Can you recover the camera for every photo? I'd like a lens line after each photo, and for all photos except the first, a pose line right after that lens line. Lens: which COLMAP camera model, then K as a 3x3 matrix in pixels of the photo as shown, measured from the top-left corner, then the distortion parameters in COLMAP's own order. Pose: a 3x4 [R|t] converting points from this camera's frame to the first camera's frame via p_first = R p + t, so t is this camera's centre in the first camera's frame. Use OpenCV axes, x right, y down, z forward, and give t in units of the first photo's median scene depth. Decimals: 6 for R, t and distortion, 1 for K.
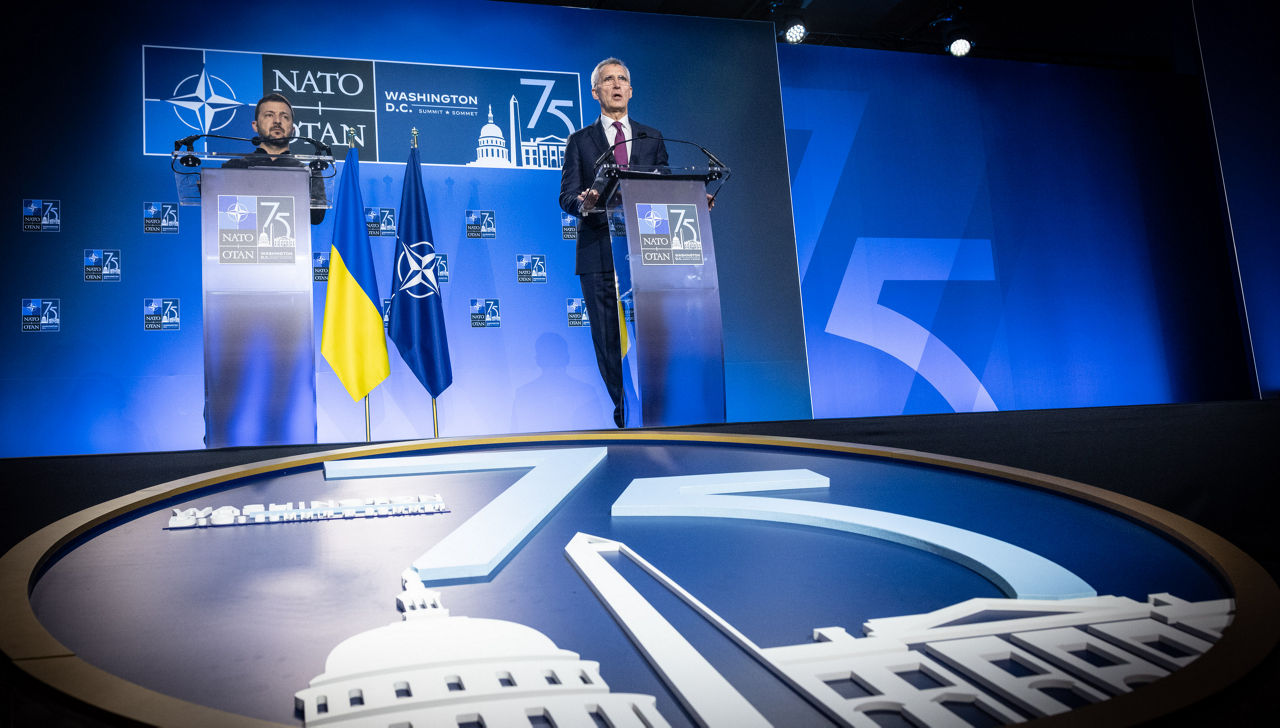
lens RADIAL K [[1120.4, 0, 640.0], [0, 1120.4, 364.0], [0, 0, 1]] dist [-0.001089, -0.004304]
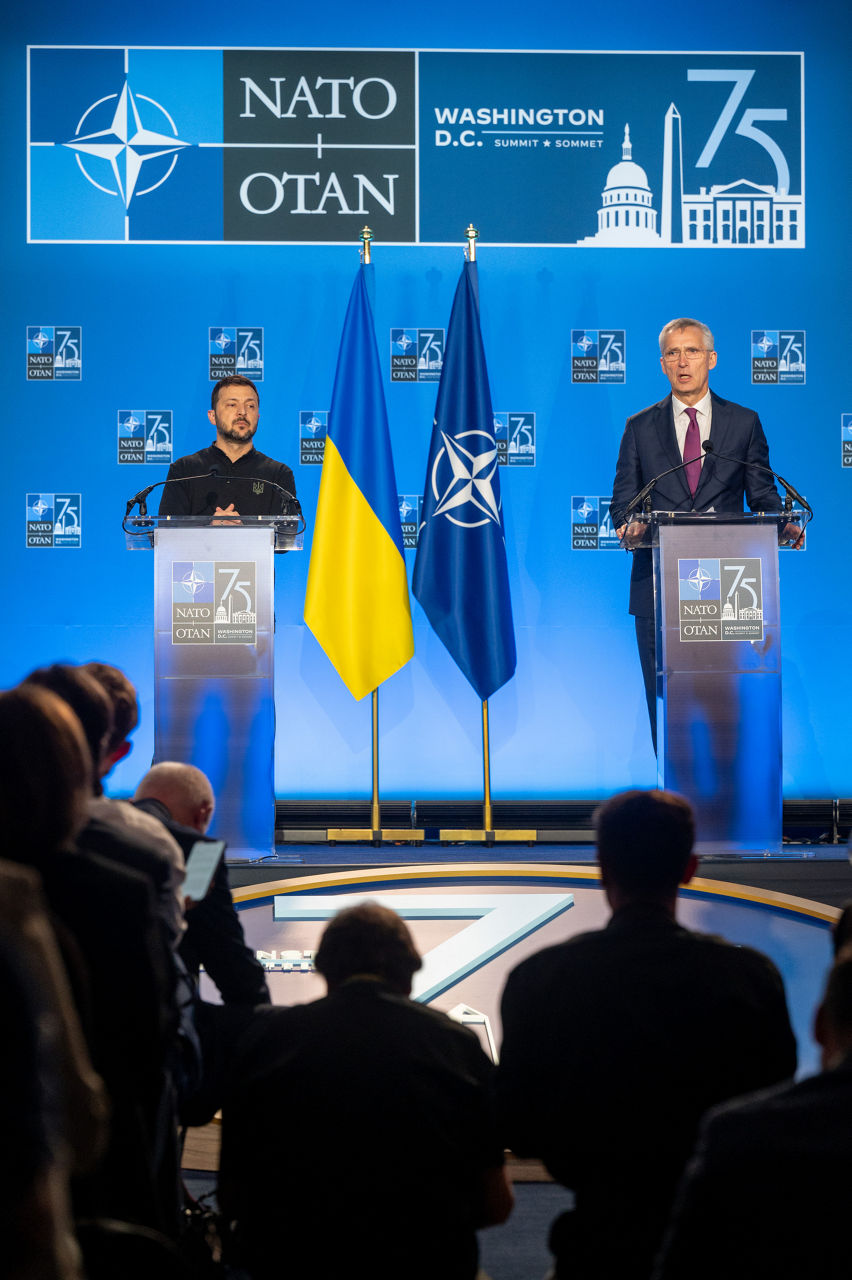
lens RADIAL K [[4530.0, 0, 426.0], [0, 4530.0, 640.0], [0, 0, 1]] dist [0.033759, -1.185273]
pose [[0.962163, 0.062020, -0.265321, 0.375237], [-0.027414, 0.990844, 0.132200, -0.281104], [0.271091, -0.119924, 0.955054, -1.157743]]
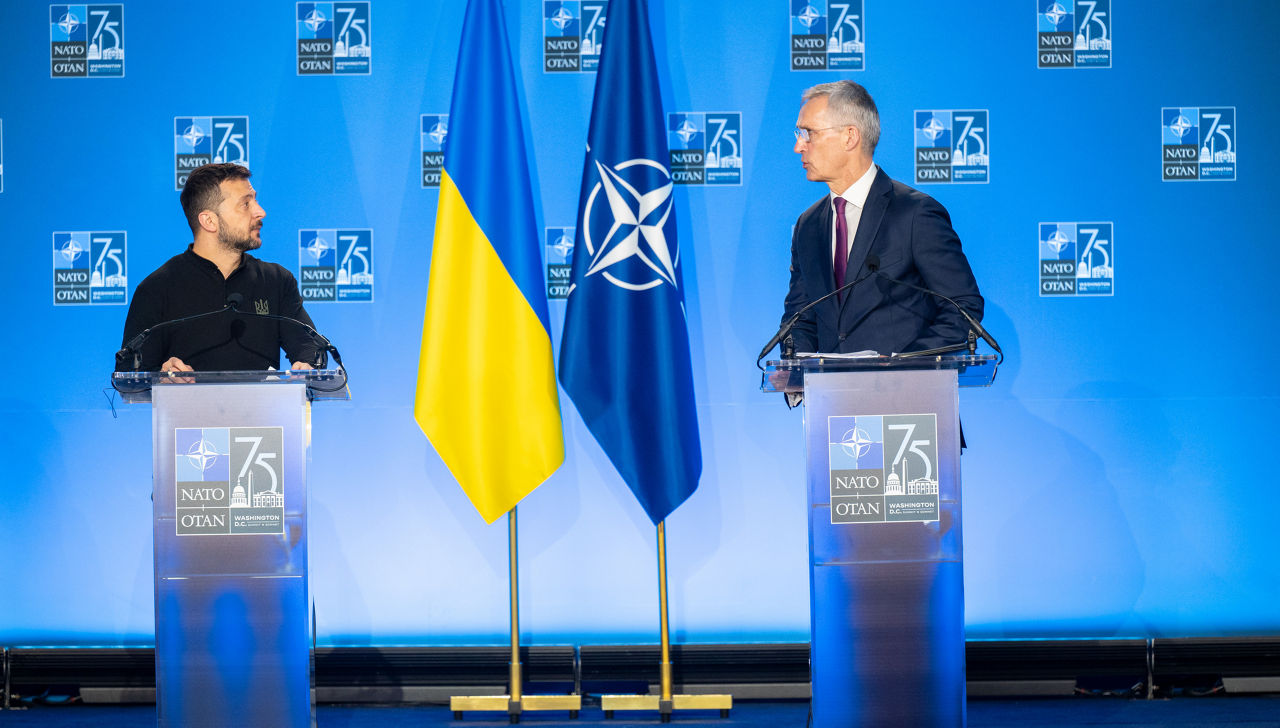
lens RADIAL K [[7735.1, 0, 640.0], [0, 7735.1, 364.0], [0, 0, 1]] dist [-0.059658, 2.570408]
pose [[0.946632, 0.068443, -0.314967, 0.679597], [-0.007303, 0.981498, 0.191334, -0.543561], [0.322235, -0.178823, 0.929617, -1.624350]]
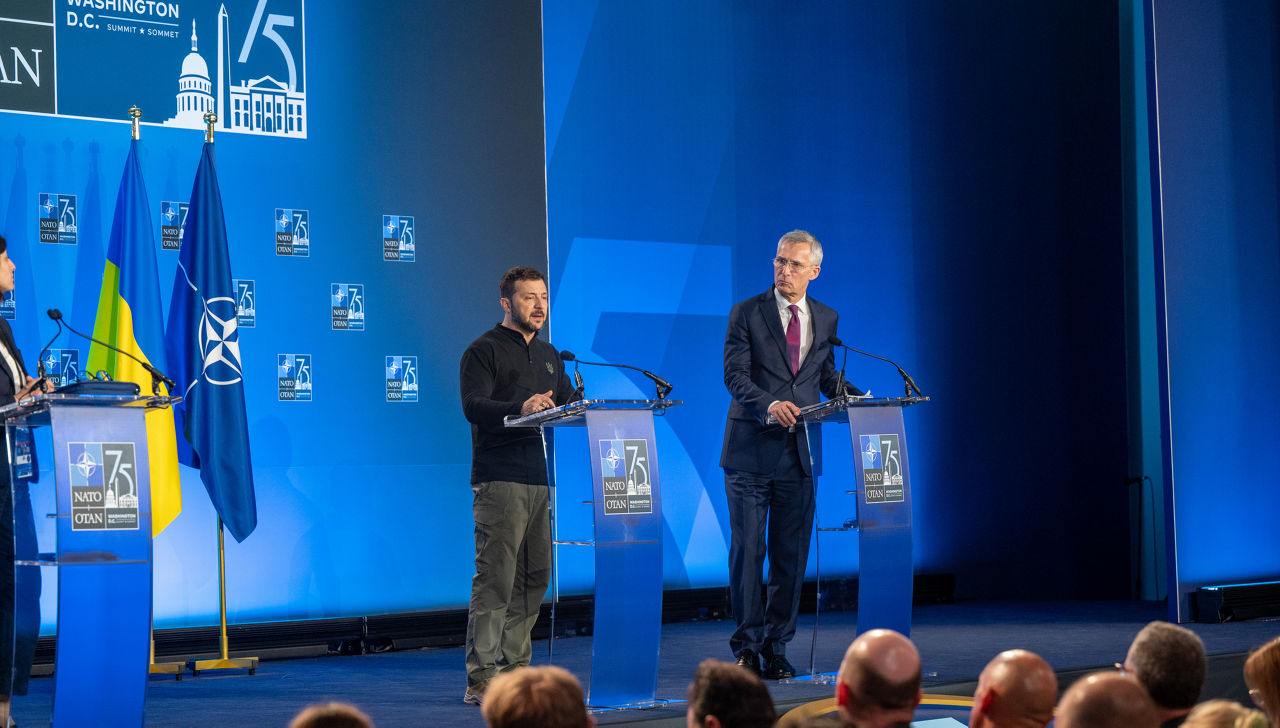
lens RADIAL K [[3824.0, 0, 719.6], [0, 3824.0, 363.8], [0, 0, 1]] dist [0.040718, 0.177668]
pose [[0.817864, 0.072601, 0.570814, -1.095016], [-0.127619, 0.990189, 0.056912, -0.209305], [-0.561082, -0.119393, 0.819105, -0.879908]]
